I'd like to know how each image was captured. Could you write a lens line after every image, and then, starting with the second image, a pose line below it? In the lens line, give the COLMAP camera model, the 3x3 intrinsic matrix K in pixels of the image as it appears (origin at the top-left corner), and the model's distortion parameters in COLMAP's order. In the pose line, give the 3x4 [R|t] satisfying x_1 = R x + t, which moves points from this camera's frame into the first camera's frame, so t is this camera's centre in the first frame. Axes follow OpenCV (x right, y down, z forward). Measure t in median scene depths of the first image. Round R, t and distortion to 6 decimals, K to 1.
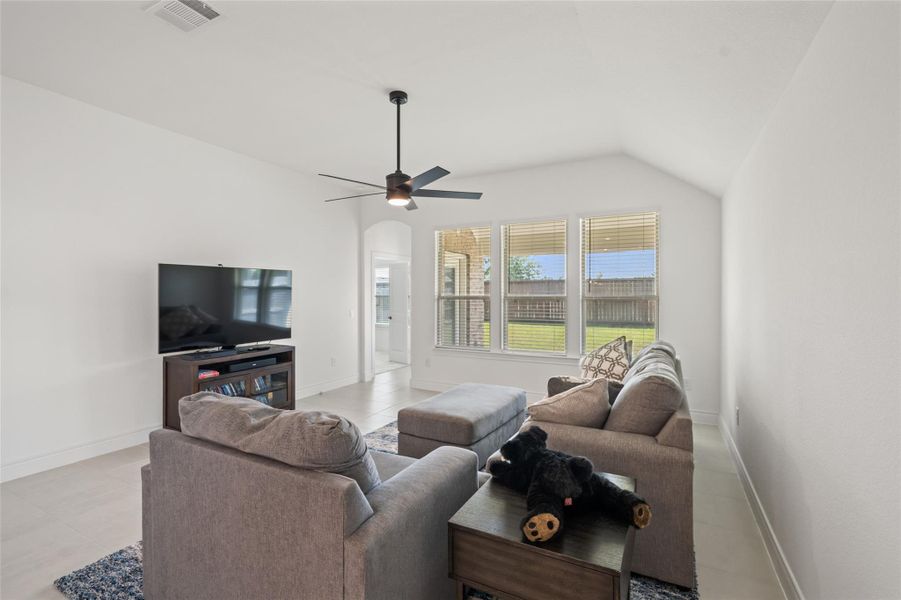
lens RADIAL K [[413.0, 0, 454.0], [0, 413.0, 298.4], [0, 0, 1]] dist [-0.002515, -0.000944]
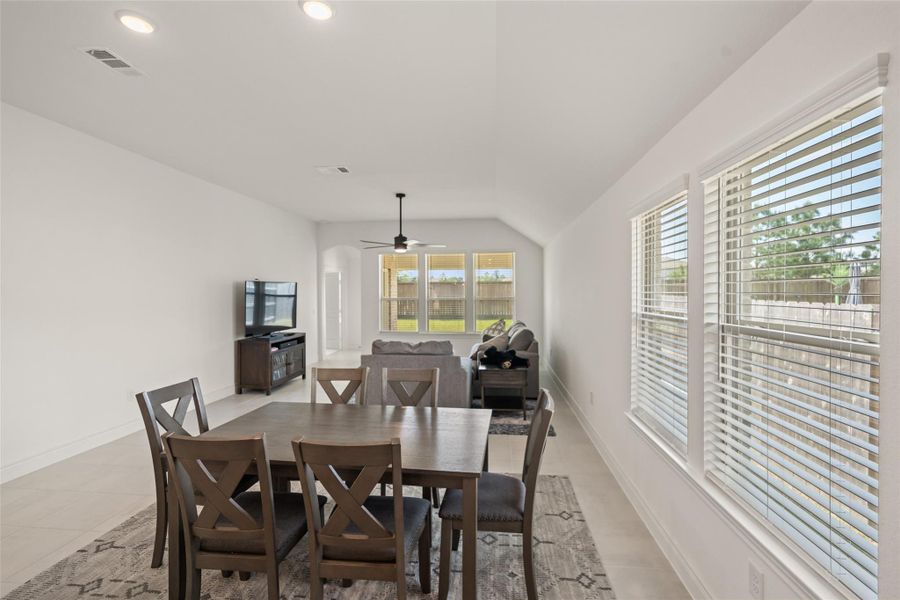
lens RADIAL K [[412.5, 0, 453.5], [0, 412.5, 298.4], [0, 0, 1]] dist [-0.002515, -0.000944]
pose [[0.930509, -0.008119, 0.366180, -0.456395], [0.006750, 0.999965, 0.005019, -0.015739], [-0.366207, -0.002198, 0.930531, -0.652997]]
